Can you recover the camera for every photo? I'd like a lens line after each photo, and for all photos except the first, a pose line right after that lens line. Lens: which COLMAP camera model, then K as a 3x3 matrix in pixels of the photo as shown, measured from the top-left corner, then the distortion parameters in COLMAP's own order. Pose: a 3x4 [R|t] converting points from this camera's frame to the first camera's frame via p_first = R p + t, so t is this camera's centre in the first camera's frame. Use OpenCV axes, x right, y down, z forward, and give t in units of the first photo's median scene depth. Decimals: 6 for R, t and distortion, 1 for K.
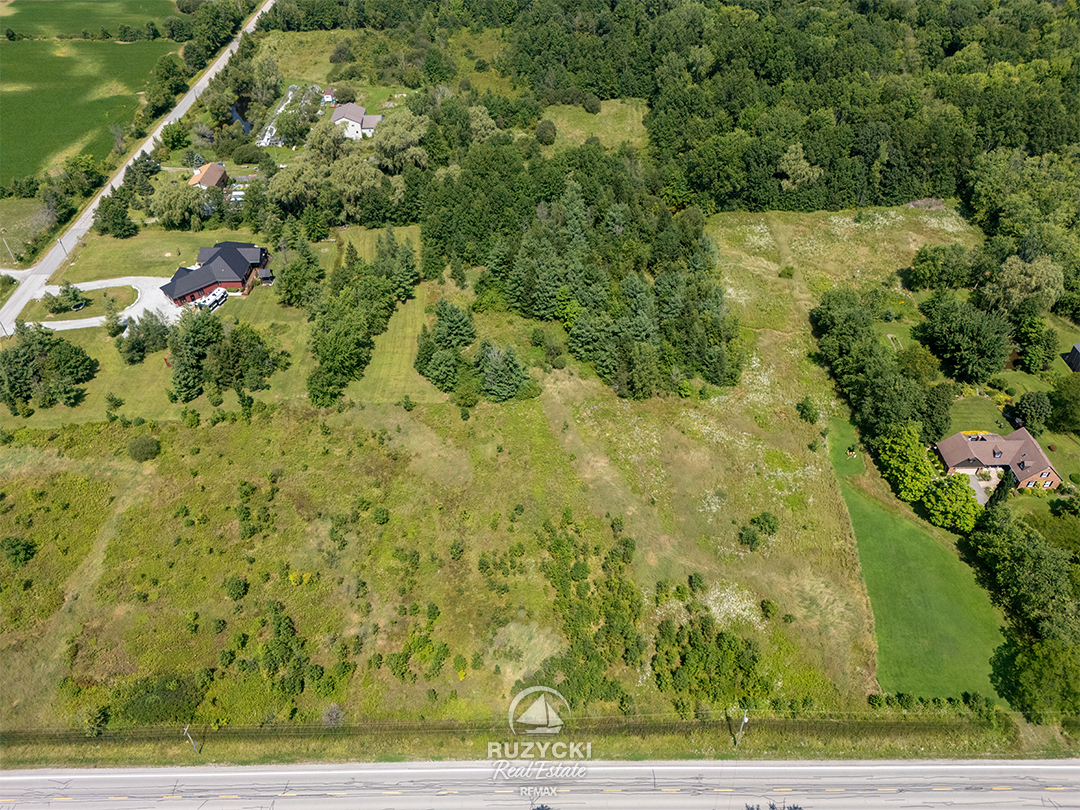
lens RADIAL K [[791.0, 0, 540.0], [0, 791.0, 405.0], [0, 0, 1]] dist [0.074184, -0.073869]
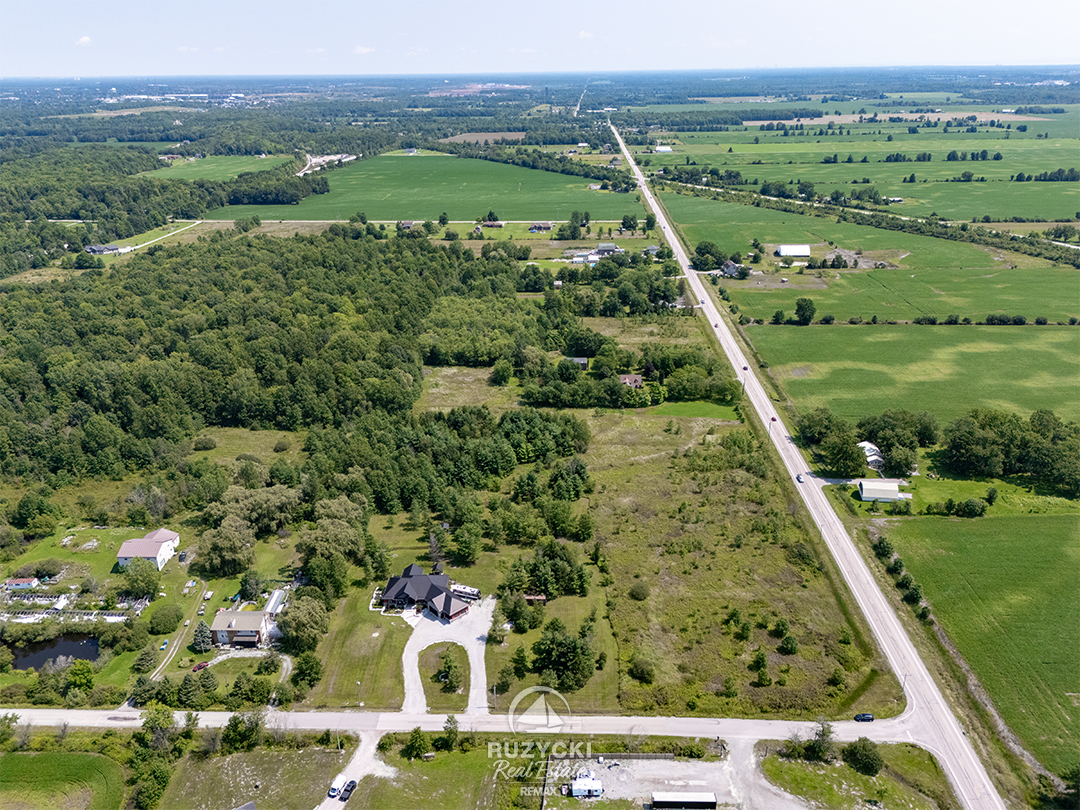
lens RADIAL K [[791.0, 0, 540.0], [0, 791.0, 405.0], [0, 0, 1]] dist [0.074184, -0.073869]
pose [[0.044142, -0.371139, 0.927527, -1.814167], [0.671062, 0.698805, 0.247682, -0.708426], [-0.740086, 0.611495, 0.279904, 0.522044]]
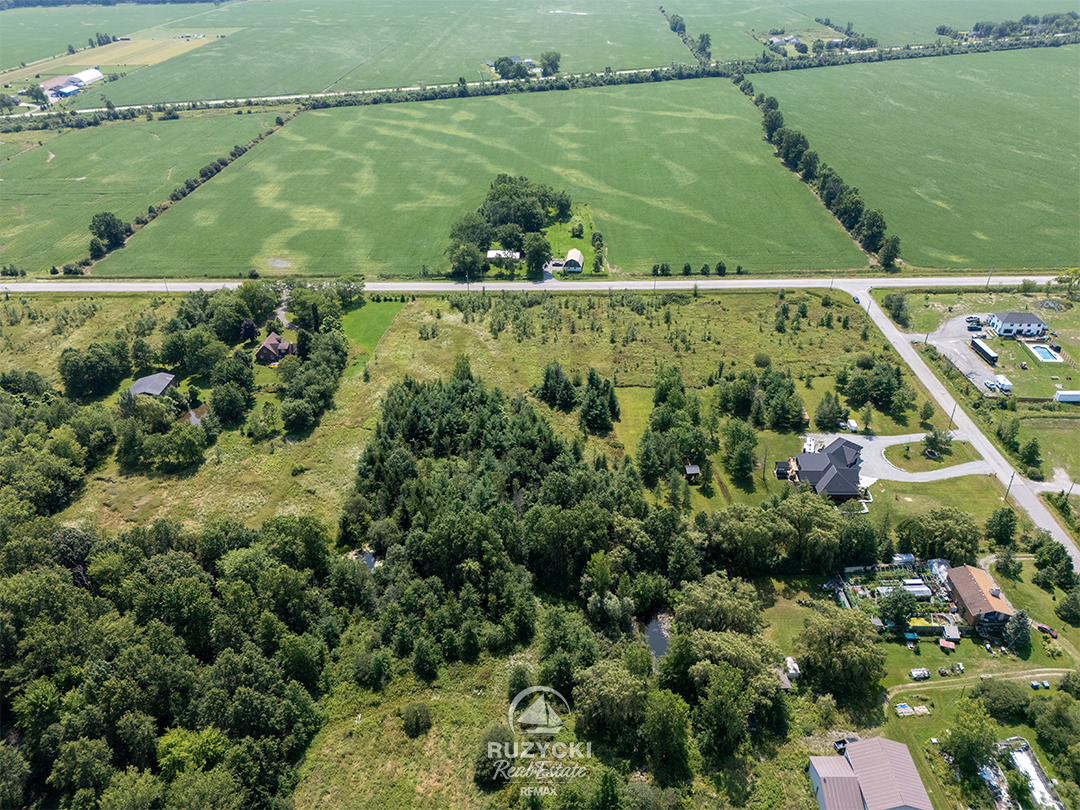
lens RADIAL K [[791.0, 0, 540.0], [0, 791.0, 405.0], [0, 0, 1]] dist [0.074184, -0.073869]
pose [[-0.999193, 0.017940, 0.035931, -0.082925], [0.039567, 0.286449, 0.957278, -1.614681], [0.006881, 0.957927, -0.286928, 1.625842]]
